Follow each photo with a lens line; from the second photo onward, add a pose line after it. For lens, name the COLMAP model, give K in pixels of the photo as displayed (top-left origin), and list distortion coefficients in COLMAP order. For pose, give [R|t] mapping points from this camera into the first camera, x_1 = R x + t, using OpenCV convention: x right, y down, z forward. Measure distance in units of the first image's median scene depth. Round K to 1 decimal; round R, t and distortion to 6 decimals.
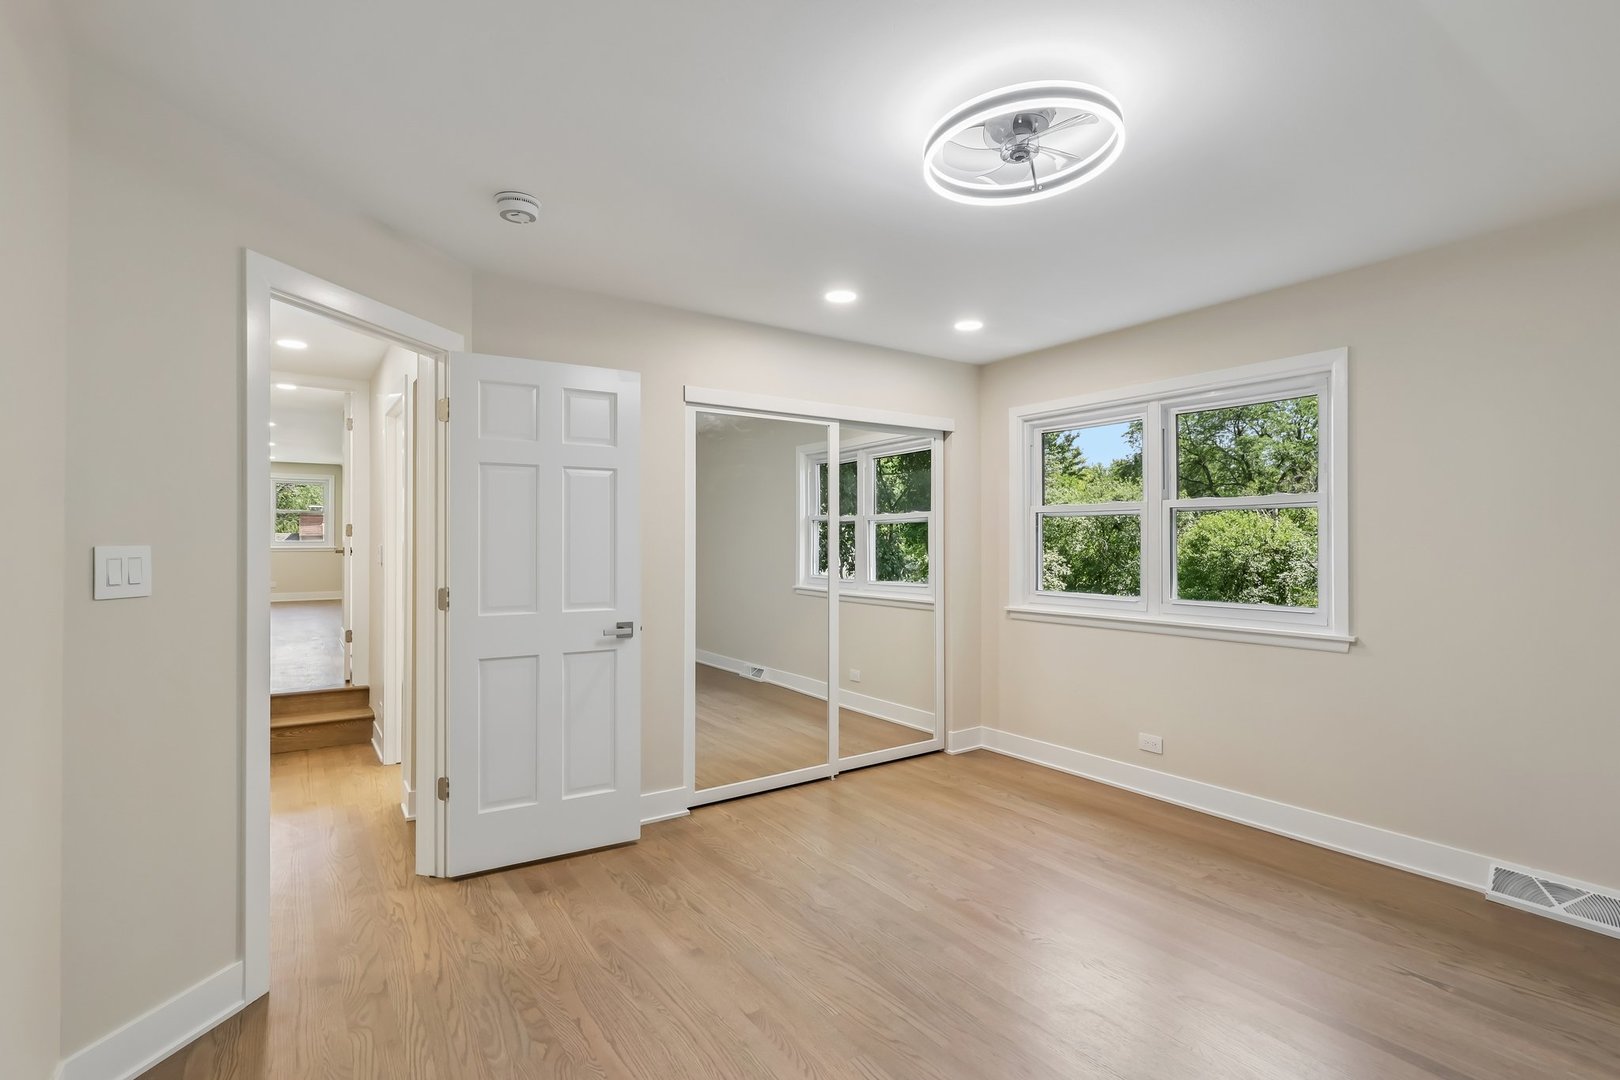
lens RADIAL K [[760.8, 0, 812.1], [0, 760.8, 542.2], [0, 0, 1]] dist [0.002116, 0.000357]
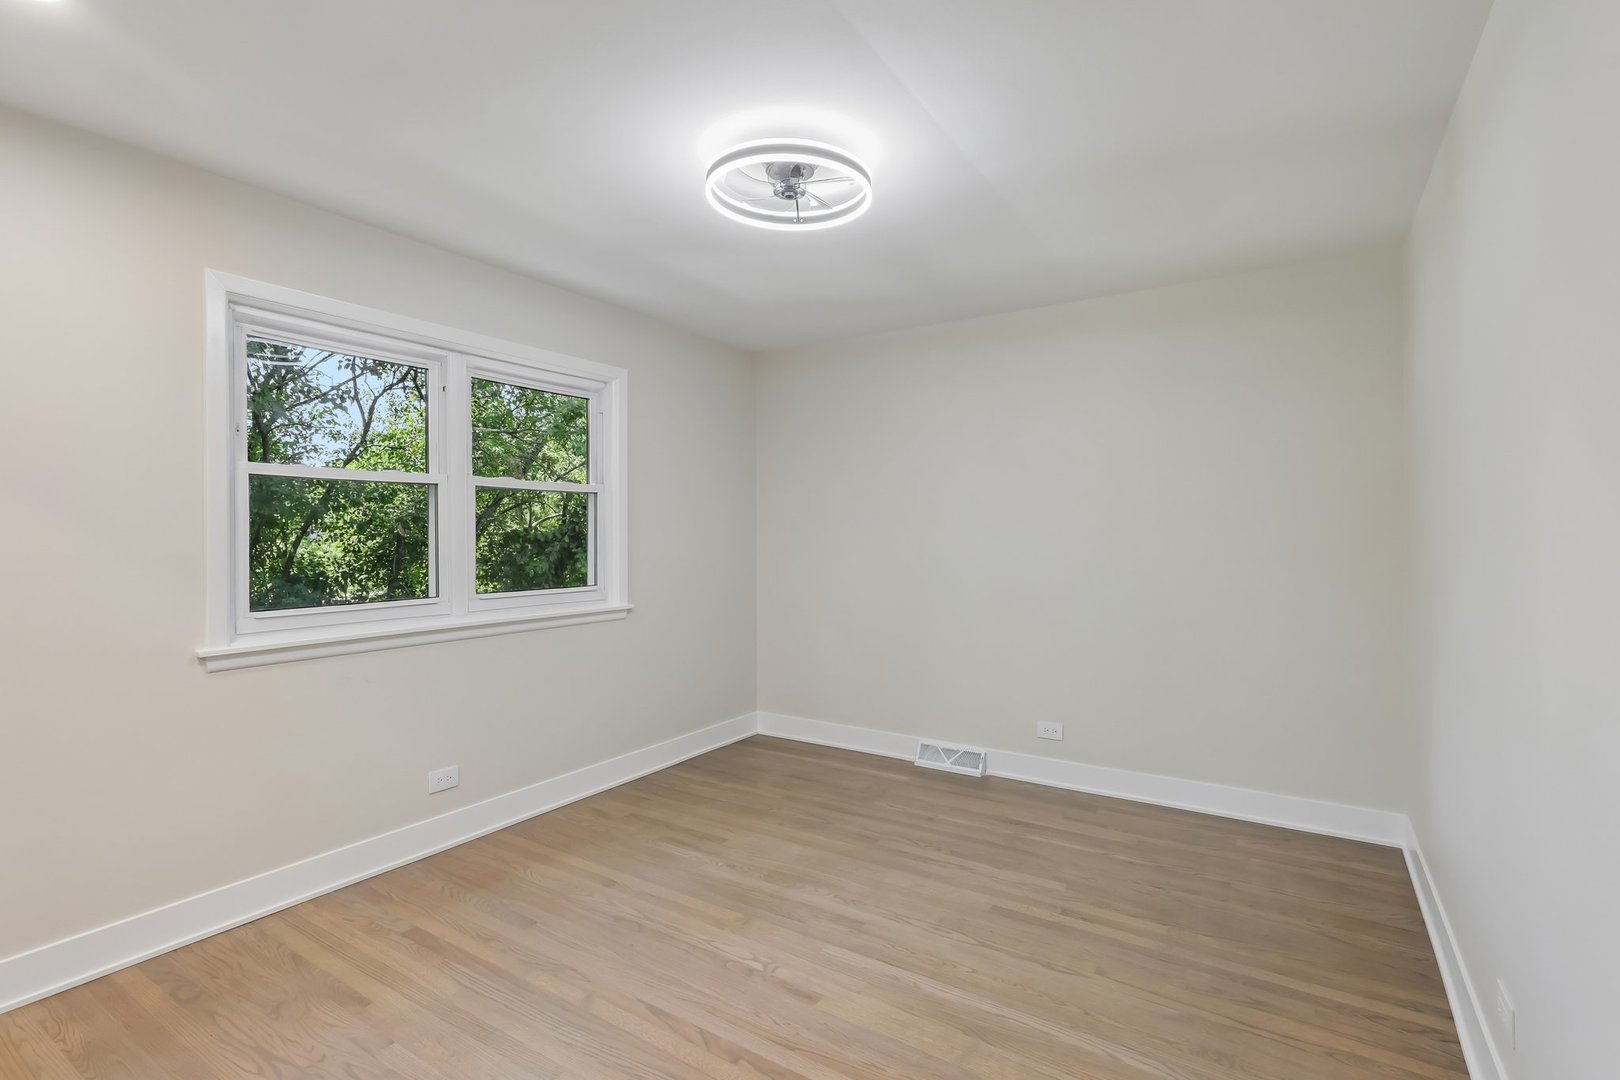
lens RADIAL K [[760.8, 0, 810.7], [0, 760.8, 536.9], [0, 0, 1]] dist [0.002116, 0.000357]
pose [[-0.378238, -0.011075, 0.925642, -0.439885], [-0.008254, 0.999929, 0.008591, 0.000366], [-0.925672, -0.004391, -0.378302, 0.955410]]
